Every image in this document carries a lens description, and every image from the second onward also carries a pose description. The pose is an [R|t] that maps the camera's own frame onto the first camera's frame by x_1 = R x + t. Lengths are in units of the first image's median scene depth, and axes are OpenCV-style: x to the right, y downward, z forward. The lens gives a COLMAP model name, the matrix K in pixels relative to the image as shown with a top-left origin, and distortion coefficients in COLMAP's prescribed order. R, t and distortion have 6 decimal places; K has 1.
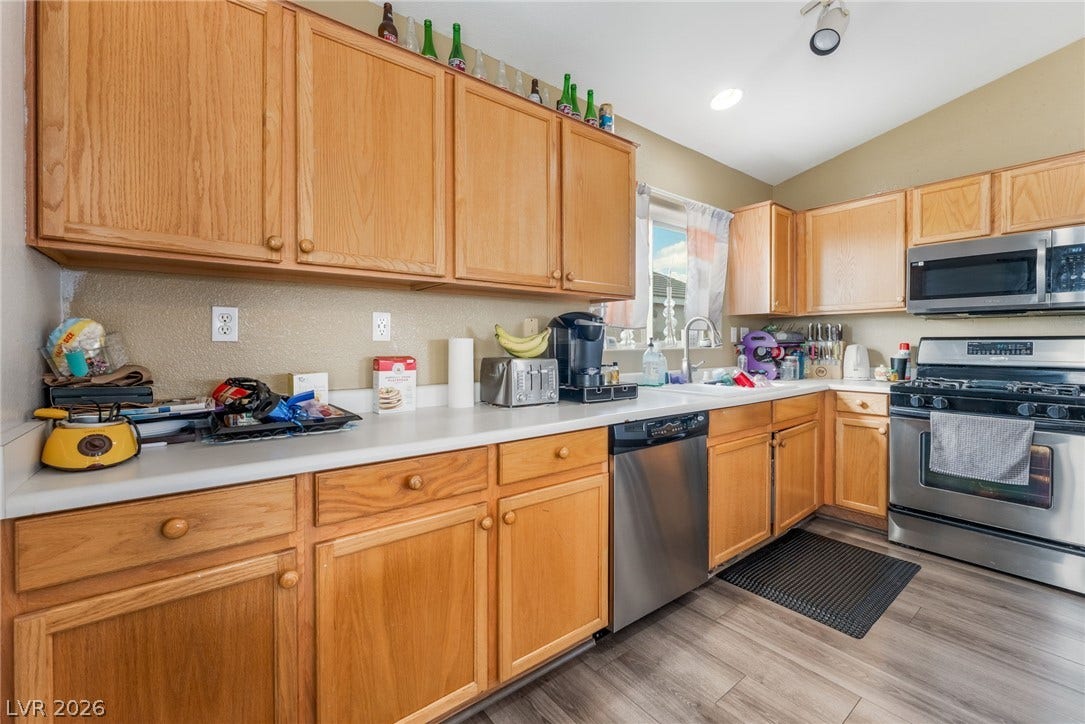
lens RADIAL K [[447.0, 0, 543.4], [0, 447.0, 346.6], [0, 0, 1]] dist [-0.000701, -0.000079]
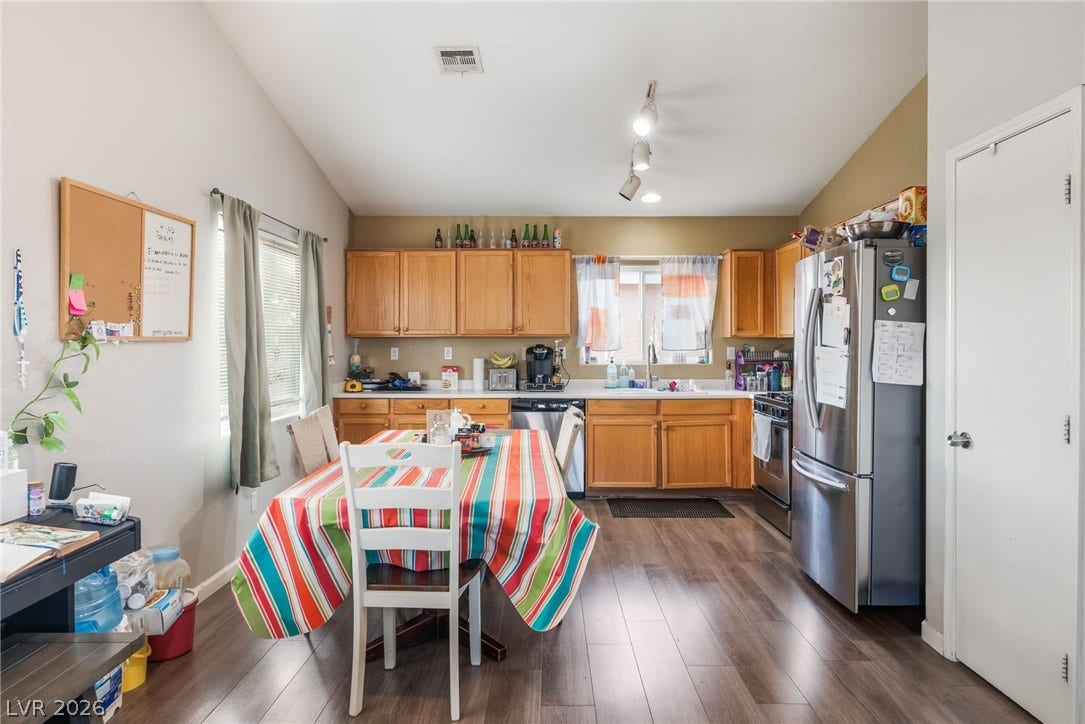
lens RADIAL K [[695.5, 0, 540.0], [0, 695.5, 346.4], [0, 0, 1]] dist [0.000744, 0.000273]
pose [[0.762417, 0.001833, -0.647084, 1.758139], [-0.003784, 0.999992, -0.001625, -0.056536], [0.647075, 0.003687, 0.762417, -1.094144]]
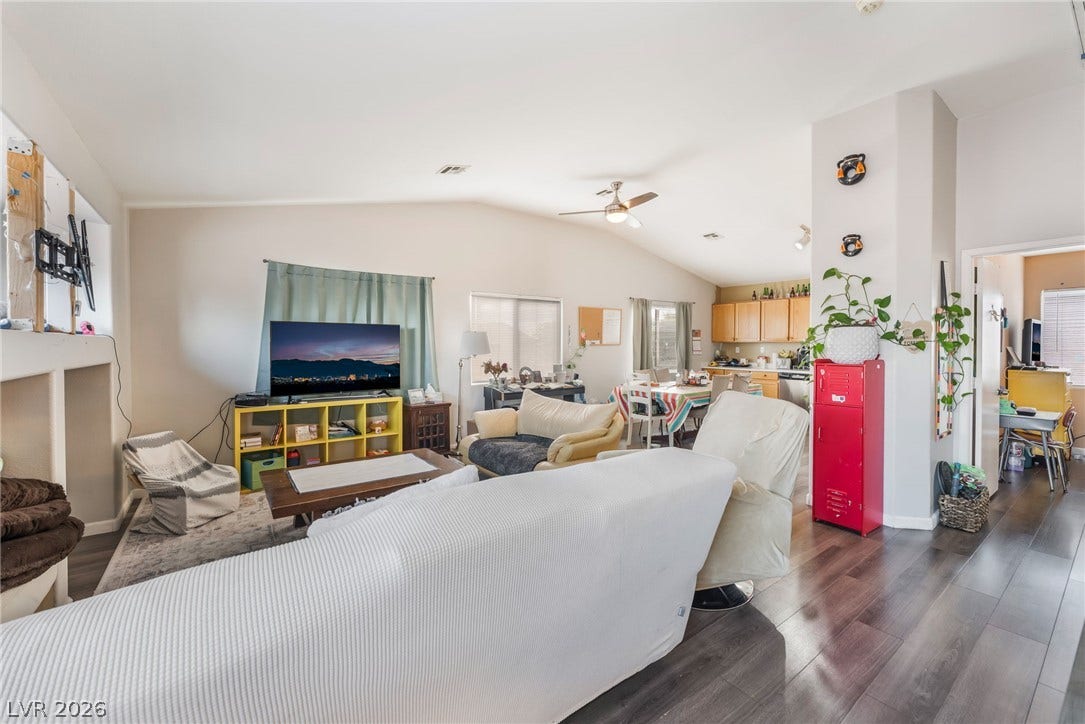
lens RADIAL K [[447.0, 0, 543.4], [0, 447.0, 346.6], [0, 0, 1]] dist [-0.000701, -0.000079]
pose [[-0.043119, 0.008818, -0.999031, 3.400236], [-0.007147, 0.999933, 0.009134, -0.081651], [0.999044, 0.007534, -0.043053, -0.862358]]
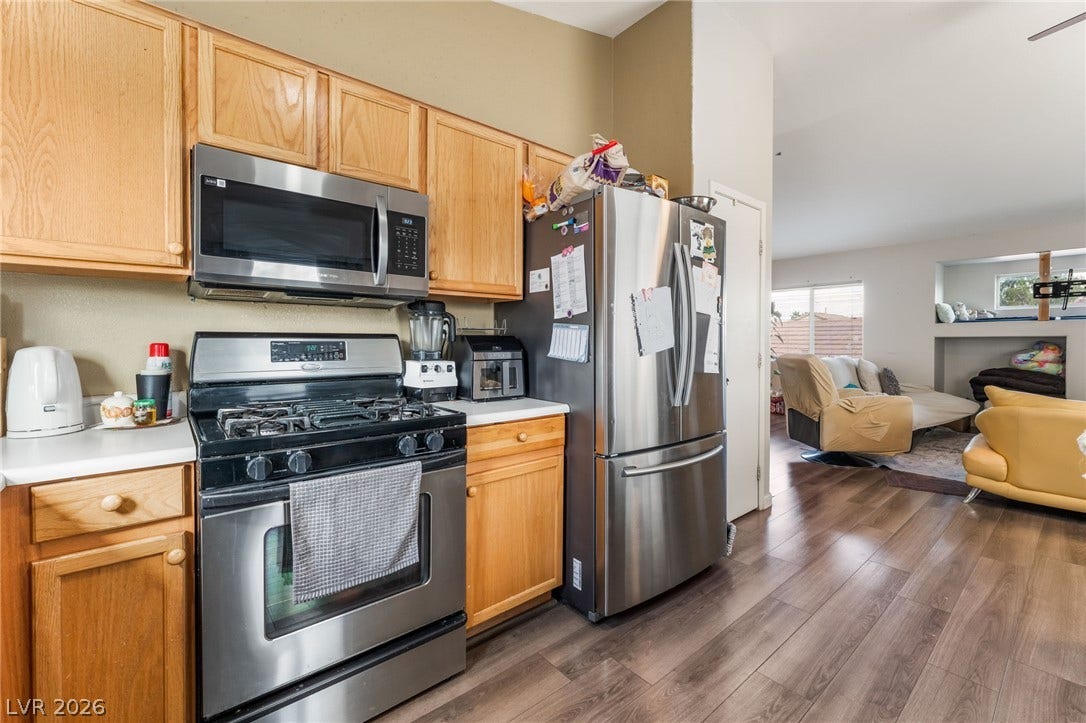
lens RADIAL K [[476.0, 0, 540.2], [0, 476.0, 347.2], [0, 0, 1]] dist [-0.002110, -0.000354]
pose [[-0.014100, -0.009887, 0.999852, 0.344561], [0.009046, 0.999909, 0.010015, -0.006095], [-0.999860, 0.009186, -0.014009, 0.728402]]
